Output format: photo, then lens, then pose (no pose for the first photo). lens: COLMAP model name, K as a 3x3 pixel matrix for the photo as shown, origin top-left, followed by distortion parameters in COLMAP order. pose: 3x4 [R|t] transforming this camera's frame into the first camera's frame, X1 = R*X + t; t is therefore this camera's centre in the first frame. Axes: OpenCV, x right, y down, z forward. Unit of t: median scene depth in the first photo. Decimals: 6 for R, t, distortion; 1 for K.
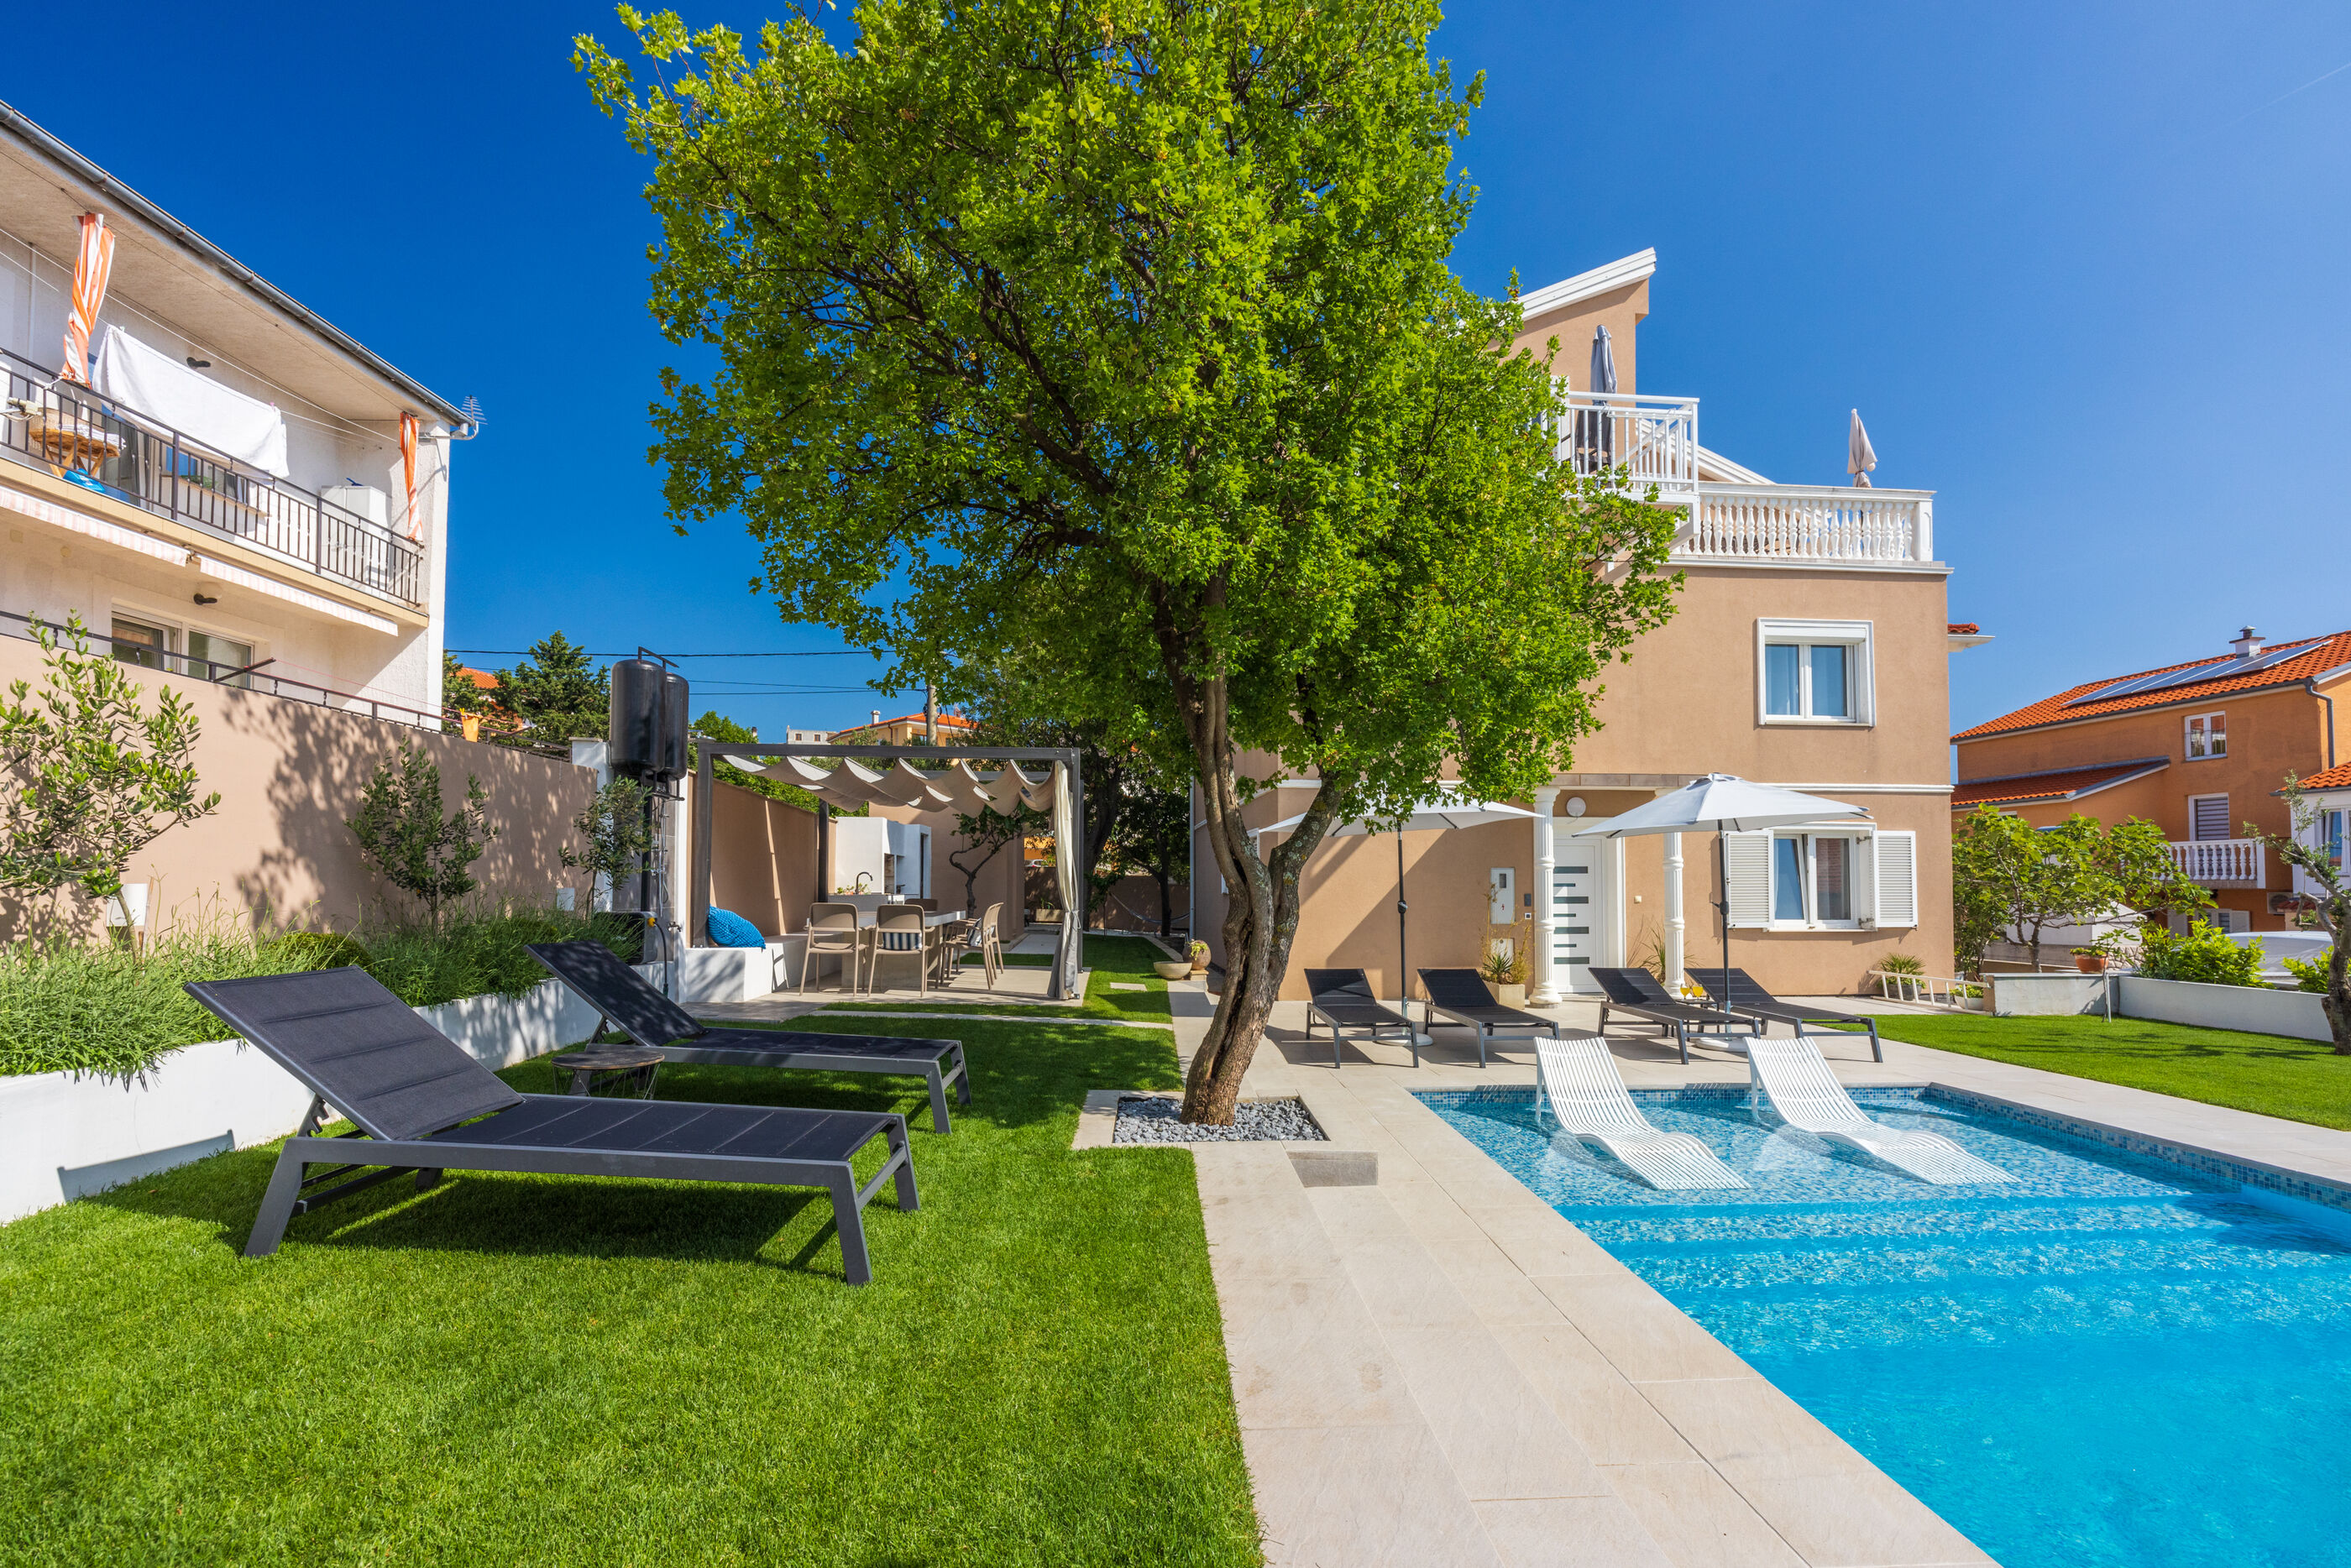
lens RADIAL K [[1004.7, 0, 1193.4], [0, 1004.7, 856.1], [0, 0, 1]] dist [0.002030, 0.000444]
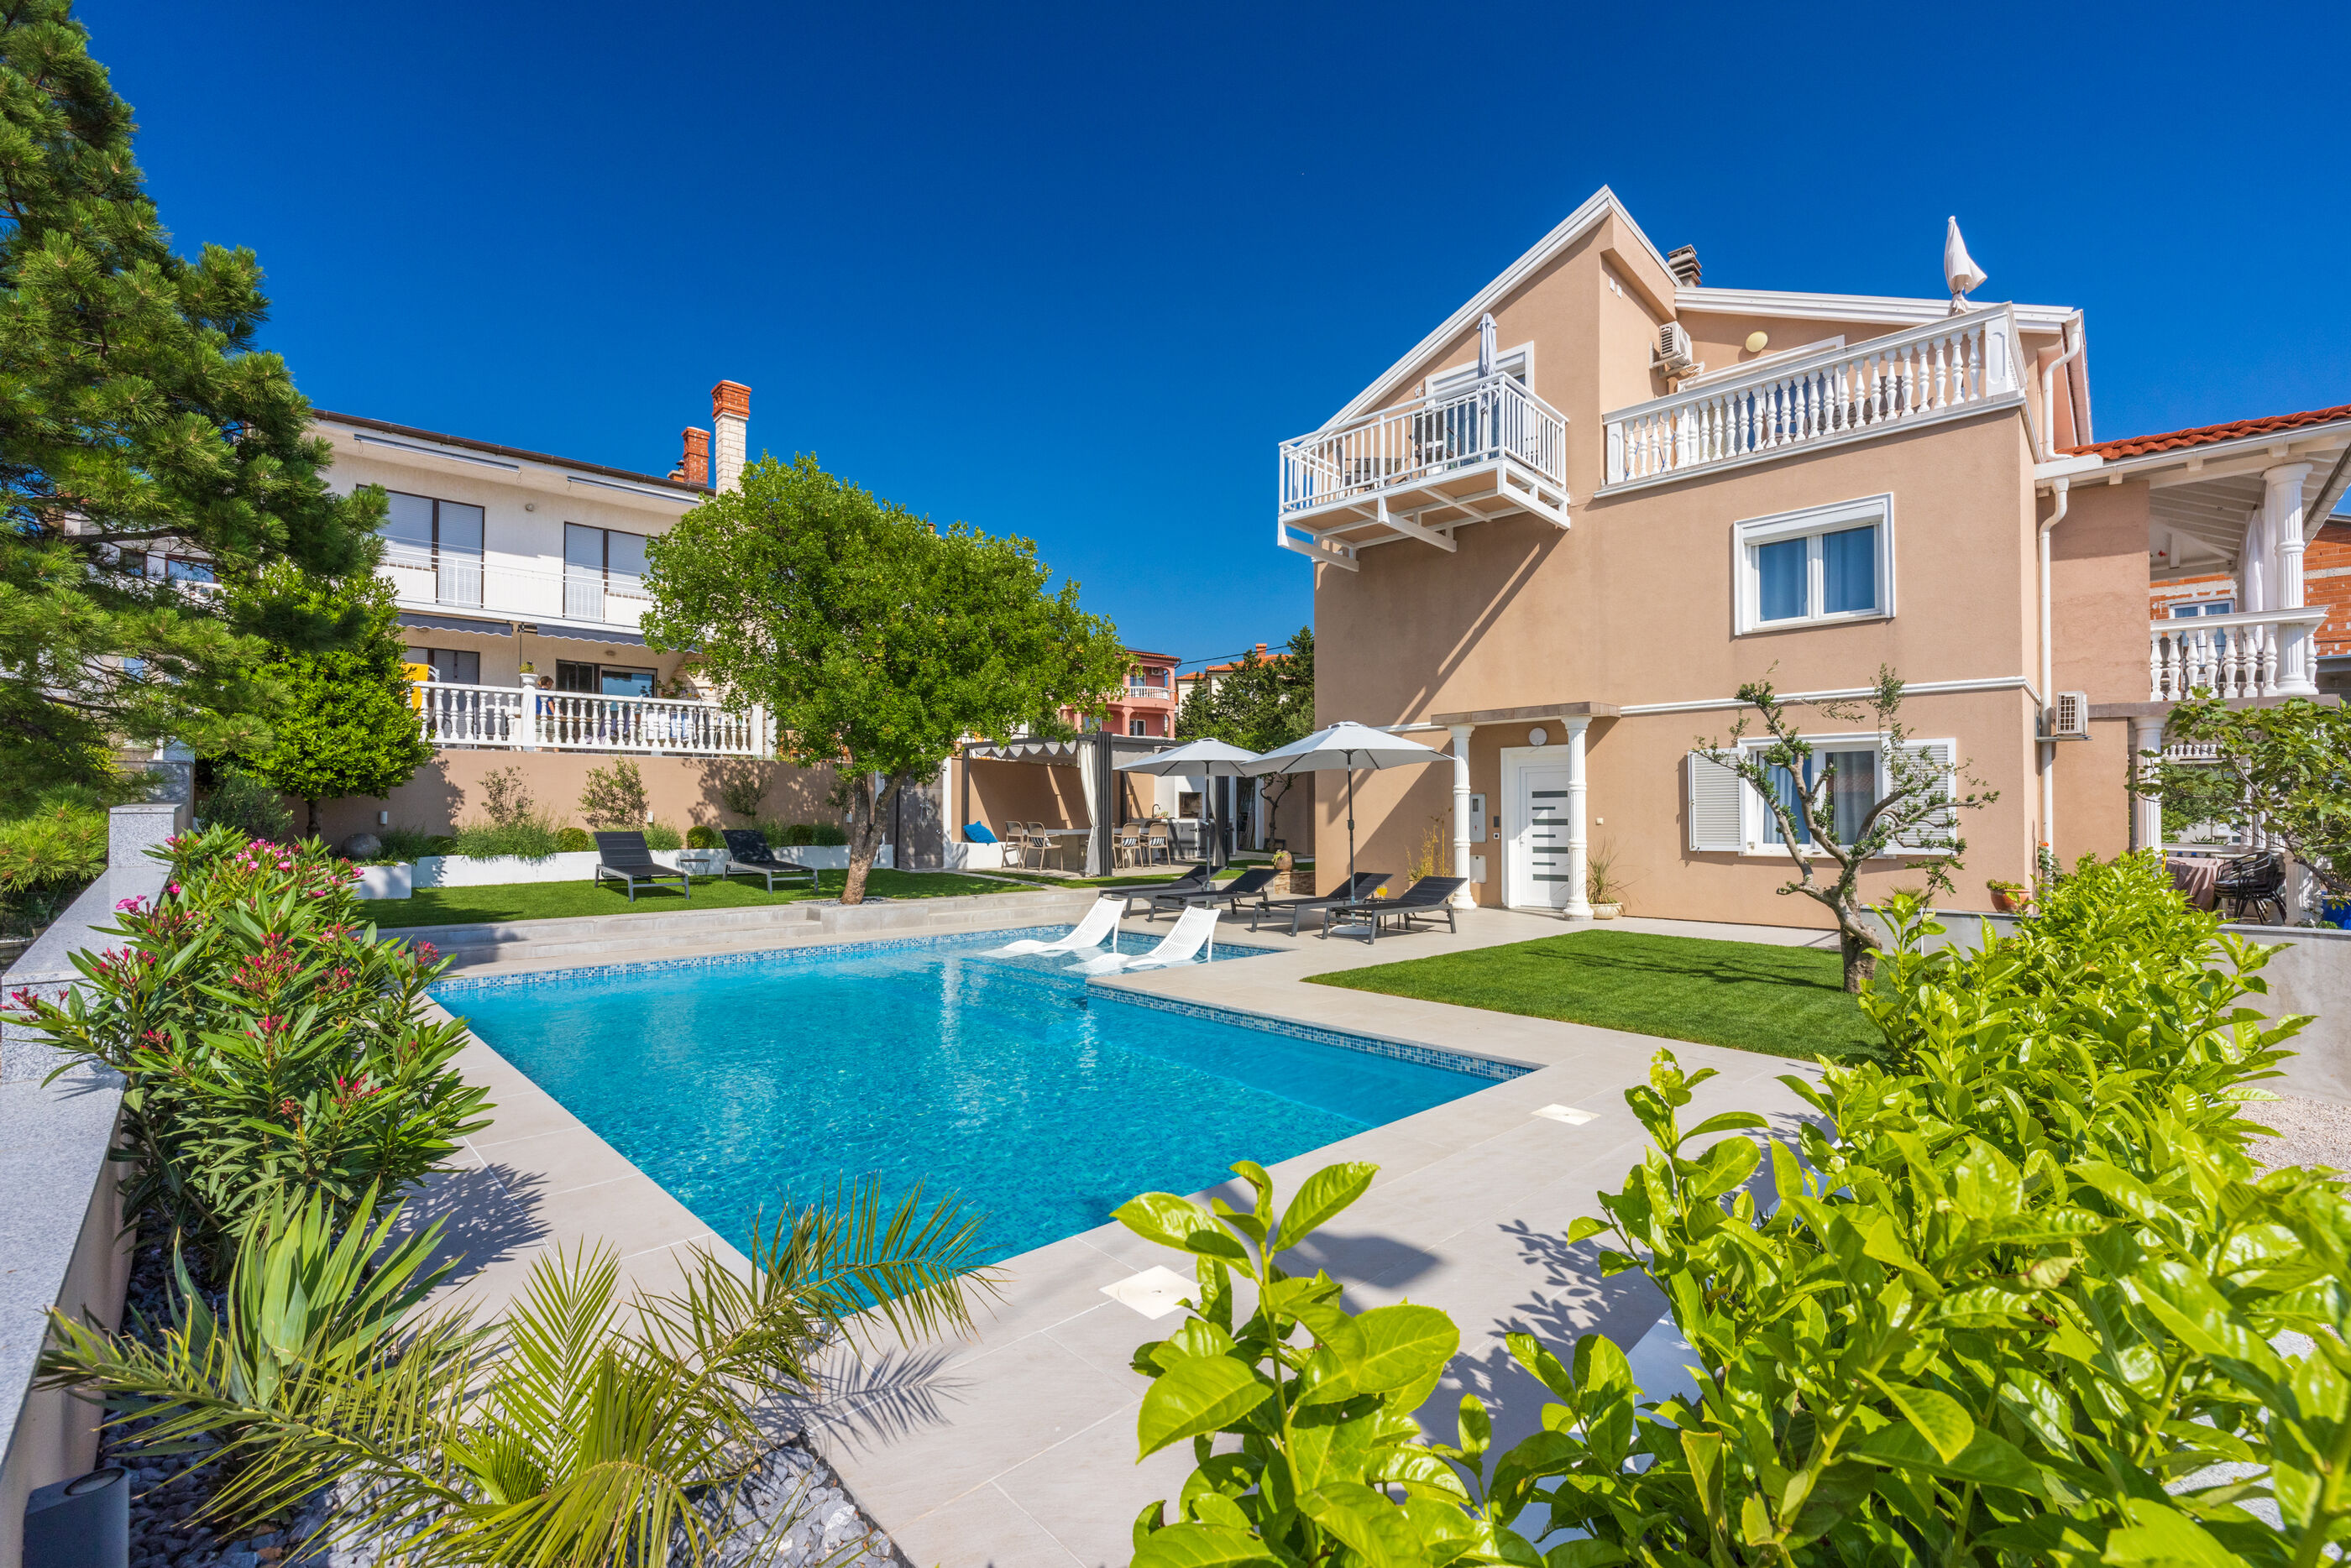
lens RADIAL K [[1004.2, 0, 1189.2], [0, 1004.2, 804.8], [0, 0, 1]] dist [0.000768, -0.000026]
pose [[0.658961, -0.010991, -0.752097, 1.028876], [0.026424, 0.999614, 0.008543, 0.006265], [0.751713, -0.025502, 0.658997, -0.010378]]
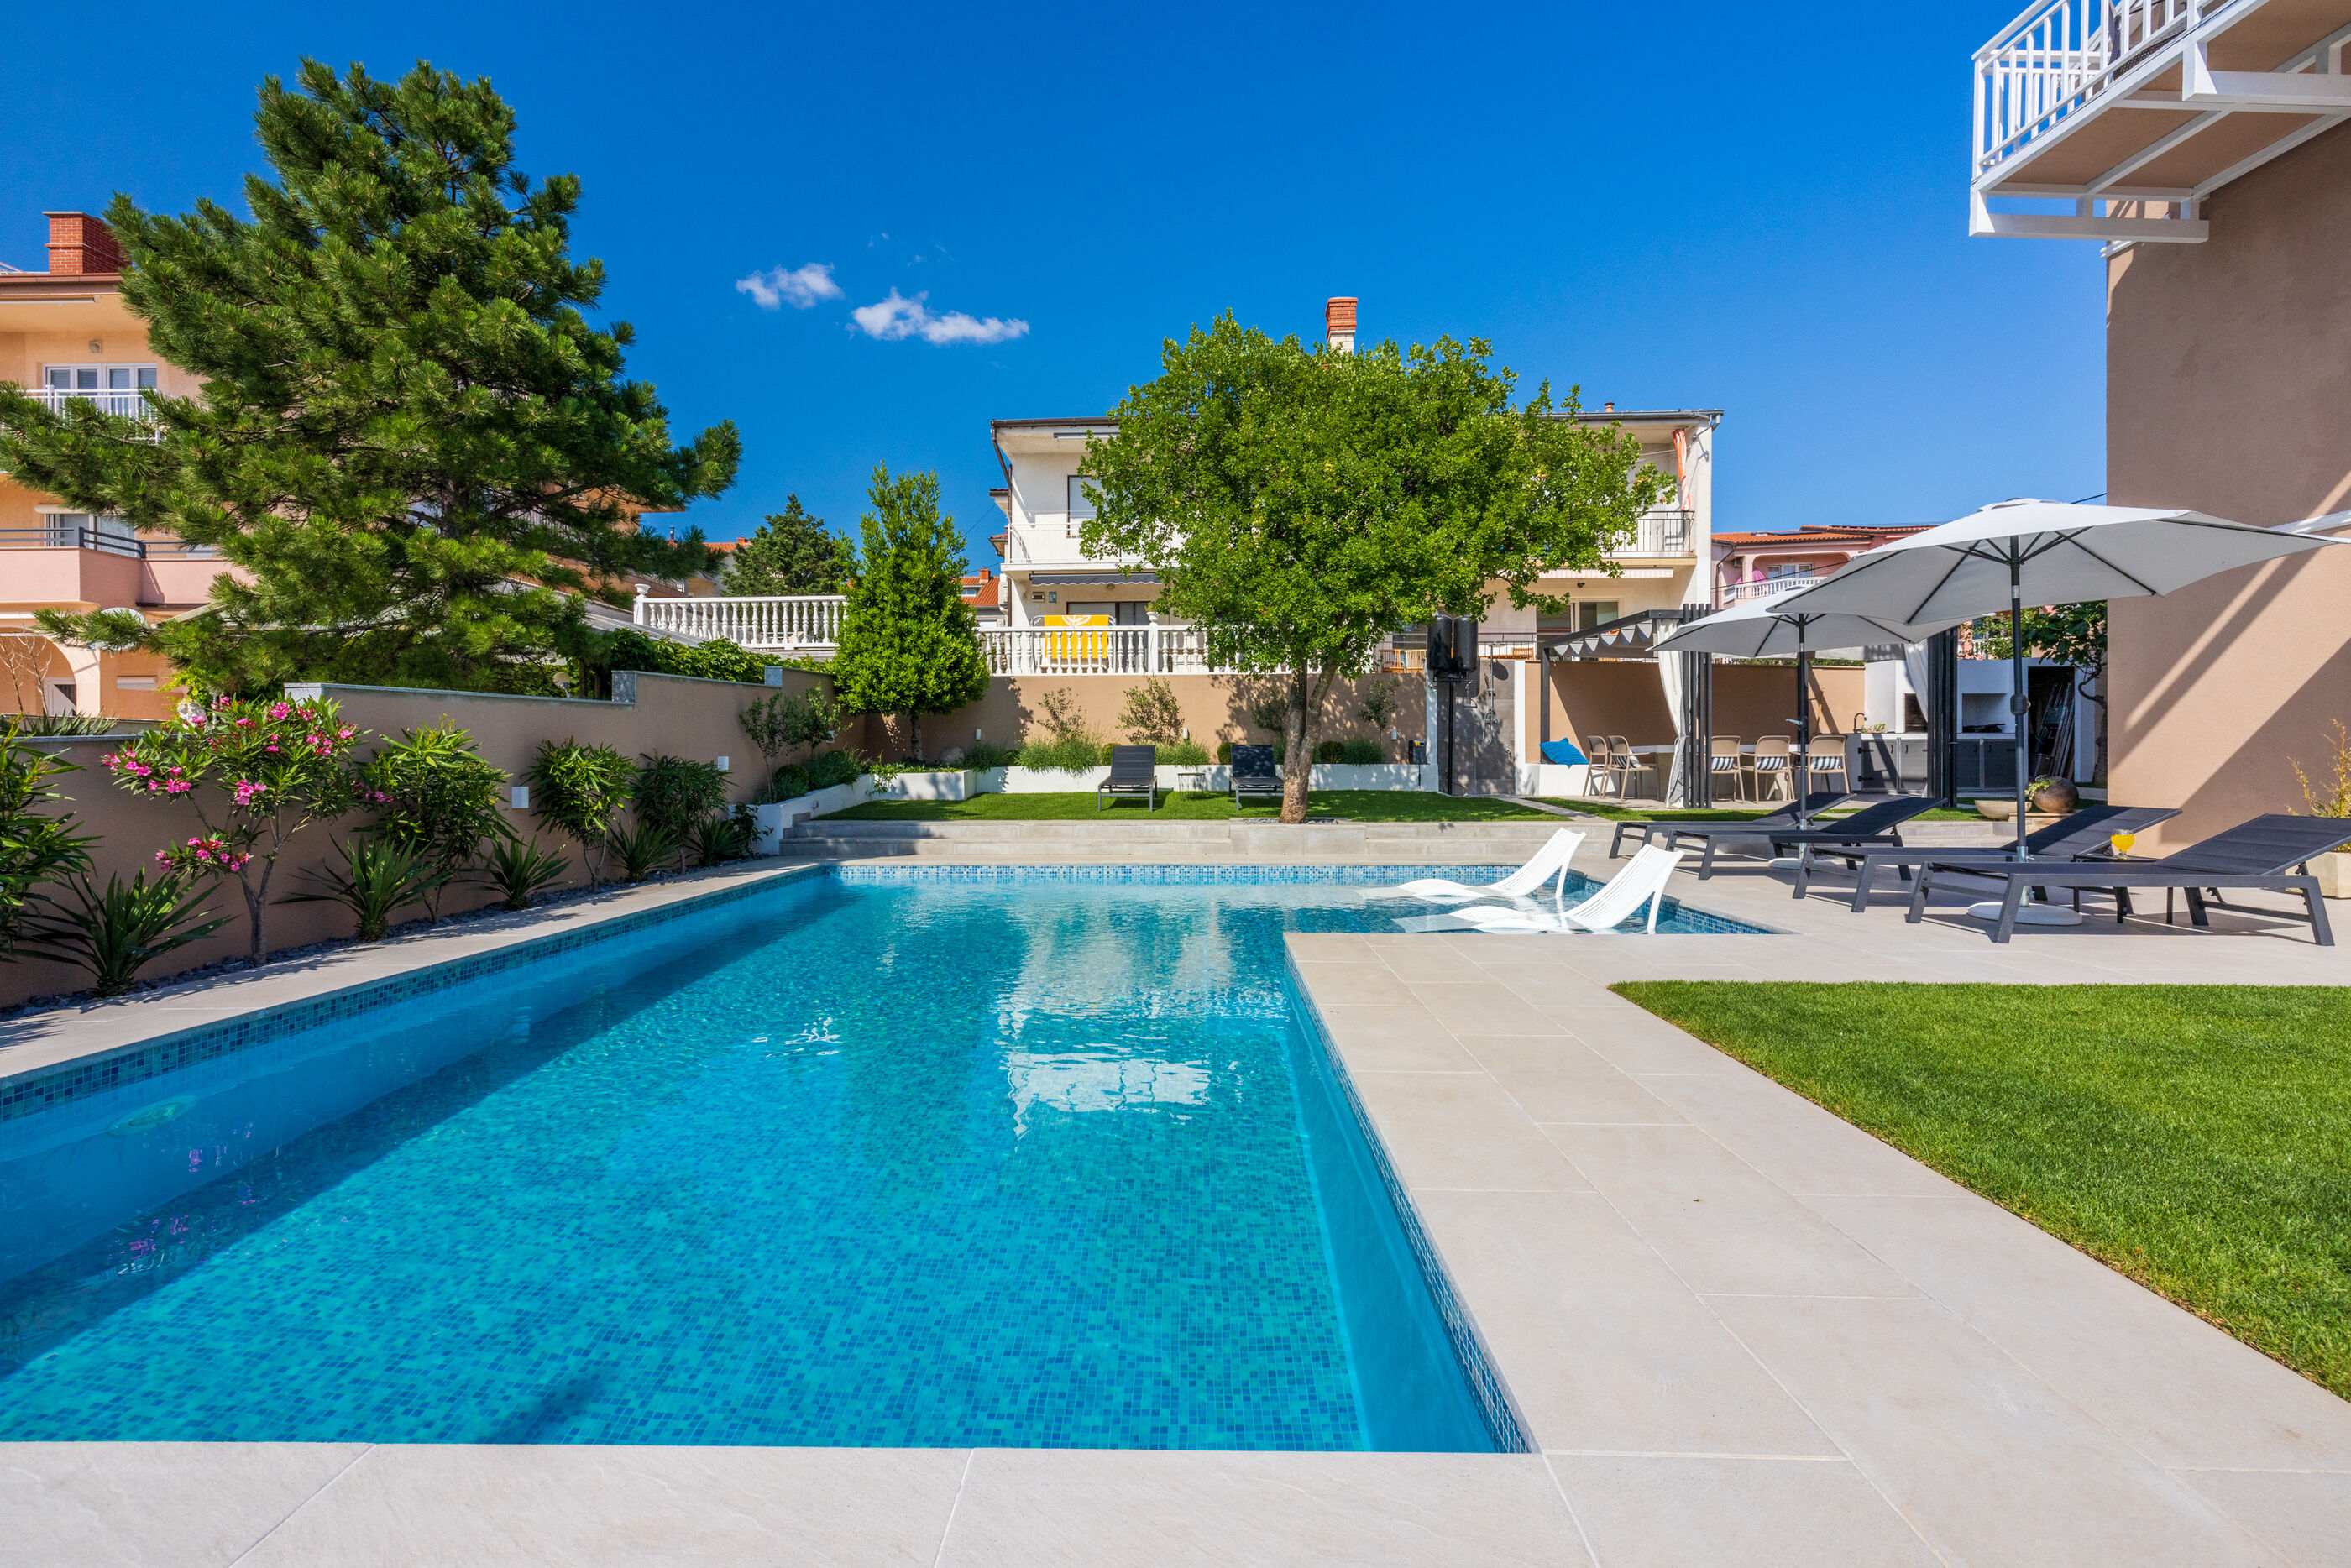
lens RADIAL K [[991.0, 0, 1178.4], [0, 991.0, 768.9], [0, 0, 1]] dist [-0.001554, -0.000471]
pose [[-0.065795, 0.006557, -0.997812, 0.908124], [0.036553, 0.999323, 0.004156, 0.052742], [0.997163, -0.036199, -0.065990, 0.372383]]
